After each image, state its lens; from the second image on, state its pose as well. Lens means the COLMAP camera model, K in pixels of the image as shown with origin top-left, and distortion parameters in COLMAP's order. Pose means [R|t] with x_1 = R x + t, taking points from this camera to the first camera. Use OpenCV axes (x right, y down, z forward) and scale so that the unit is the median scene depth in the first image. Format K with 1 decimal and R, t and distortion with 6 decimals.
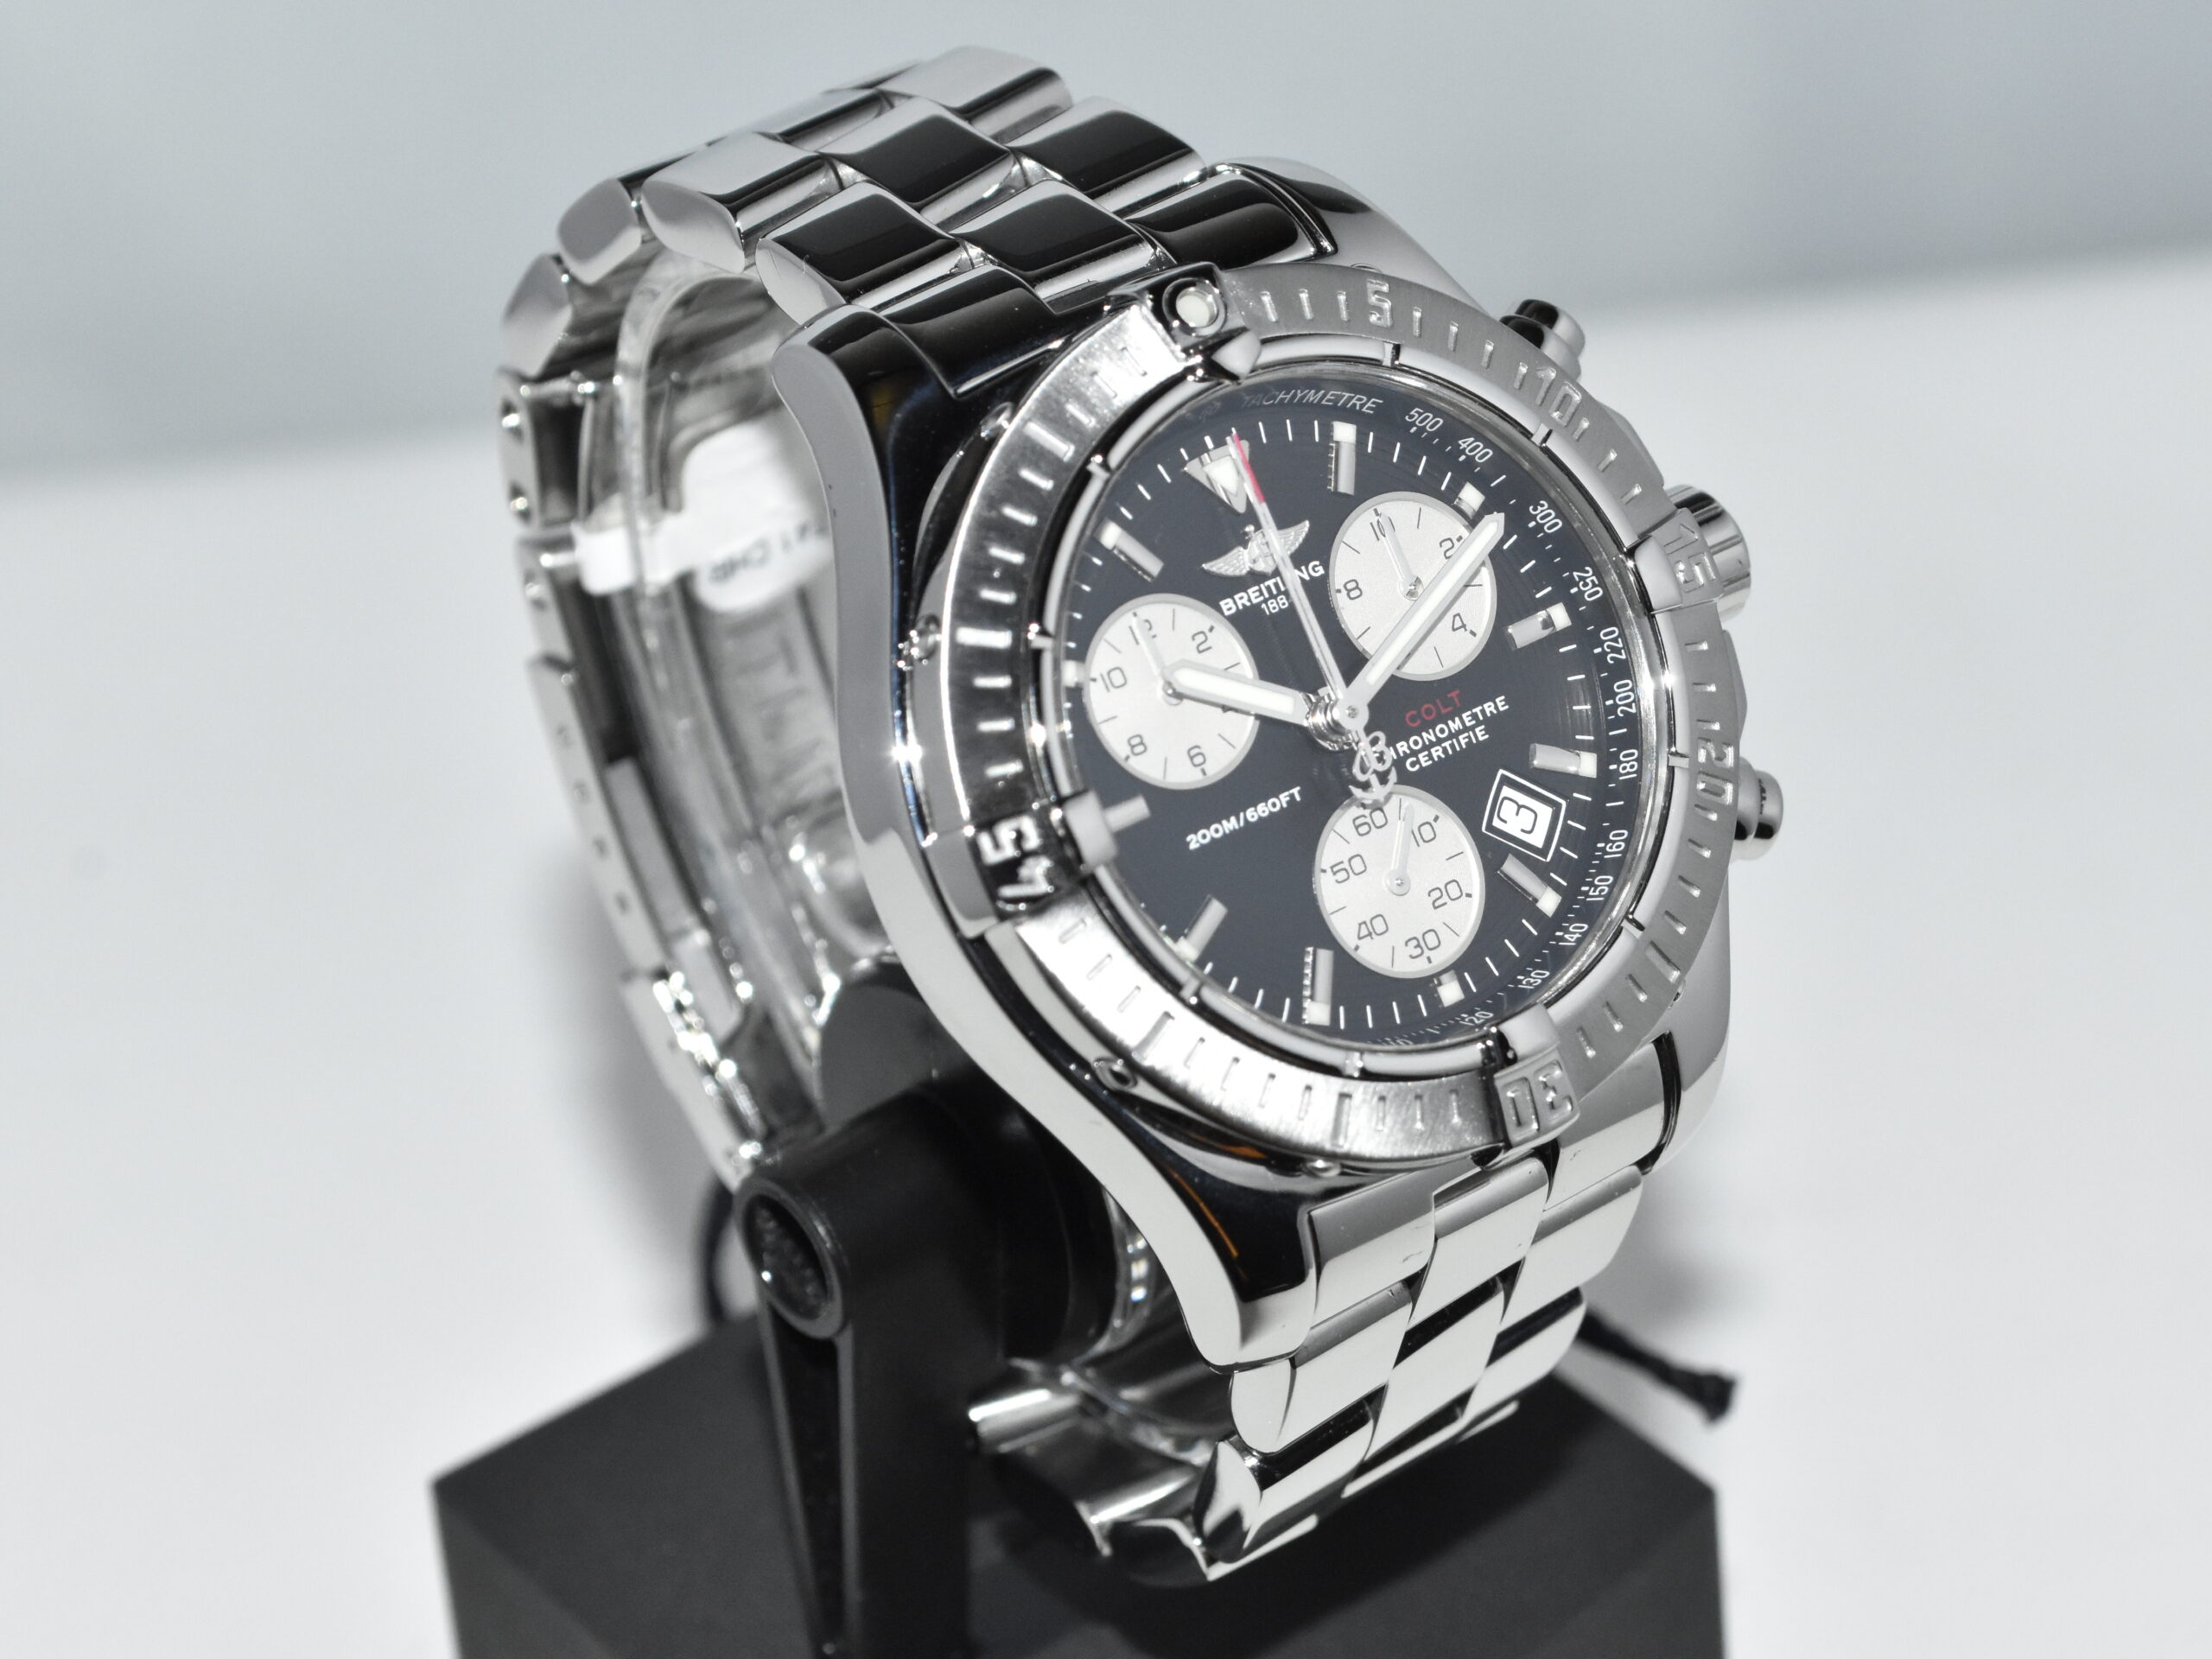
lens RADIAL K [[6144.2, 0, 1106.0], [0, 6144.2, 829.5], [0, 0, 1]] dist [-0.040078, -0.430816]
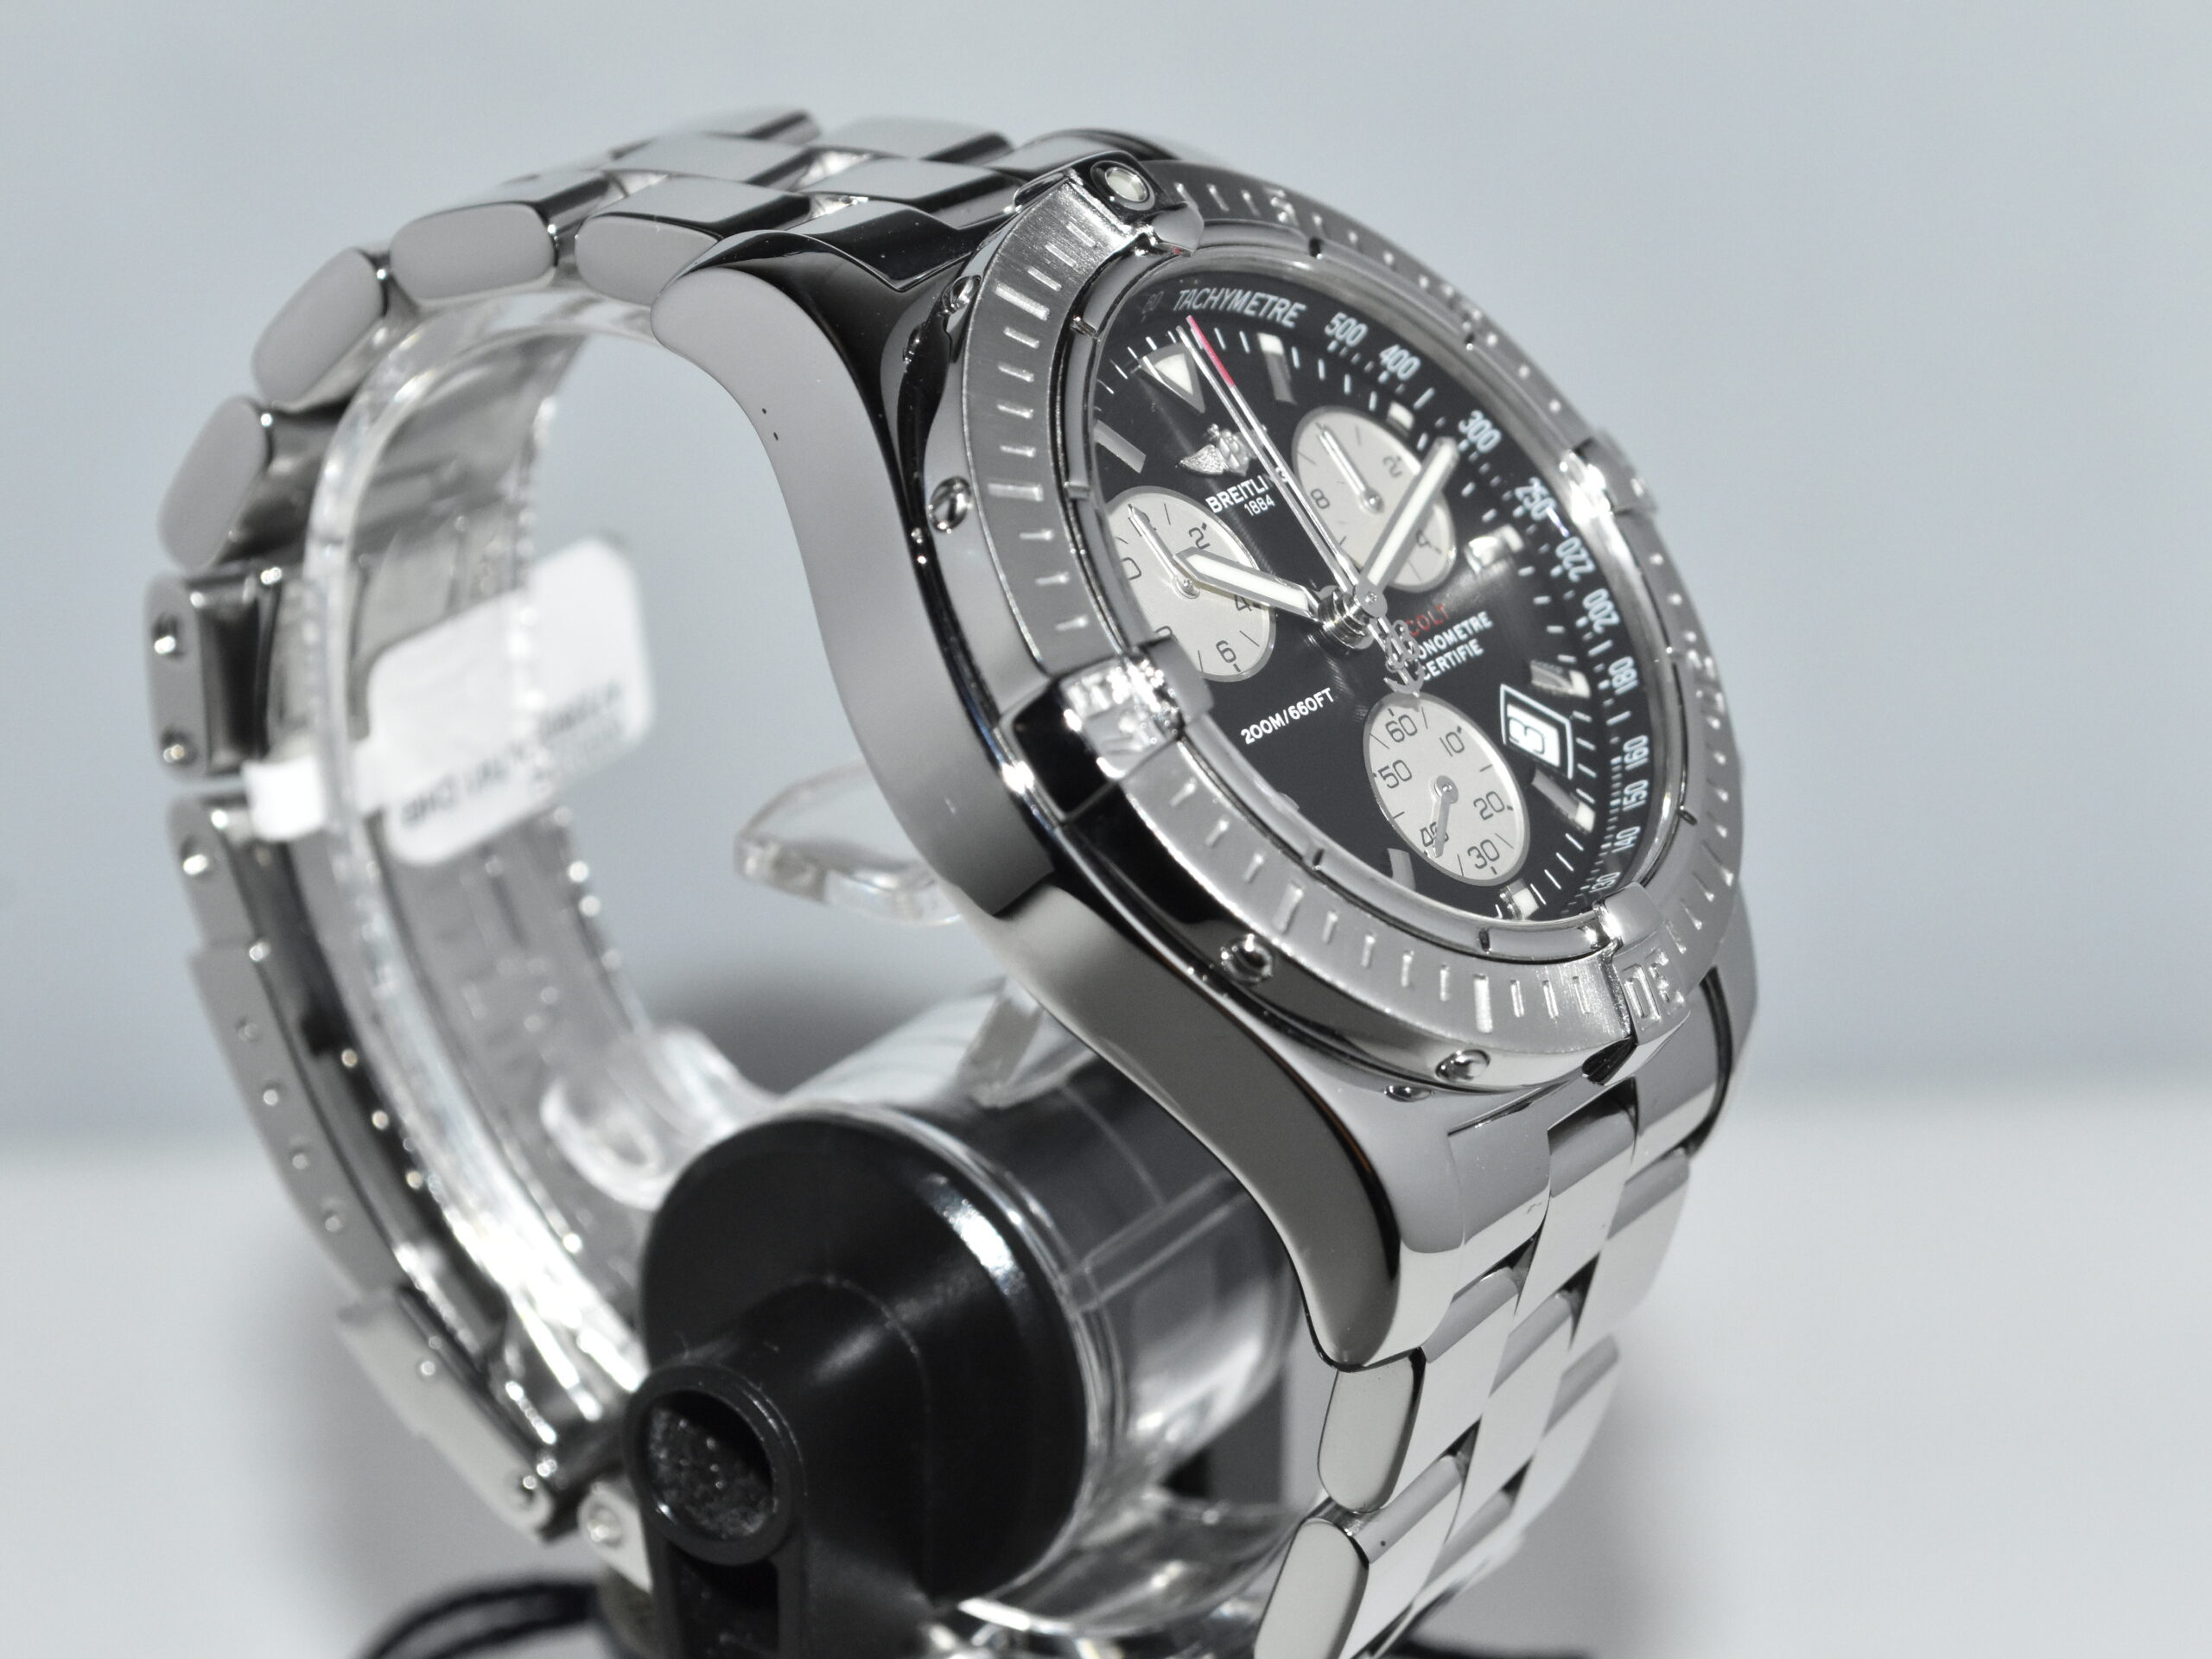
lens RADIAL K [[6144.2, 0, 1106.0], [0, 6144.2, 829.5], [0, 0, 1]] dist [-0.040078, -0.430816]
pose [[0.945932, -0.108211, 0.305784, -0.267642], [0.191361, 0.947352, -0.256719, 0.229891], [-0.261905, 0.301353, 0.916838, 0.198636]]
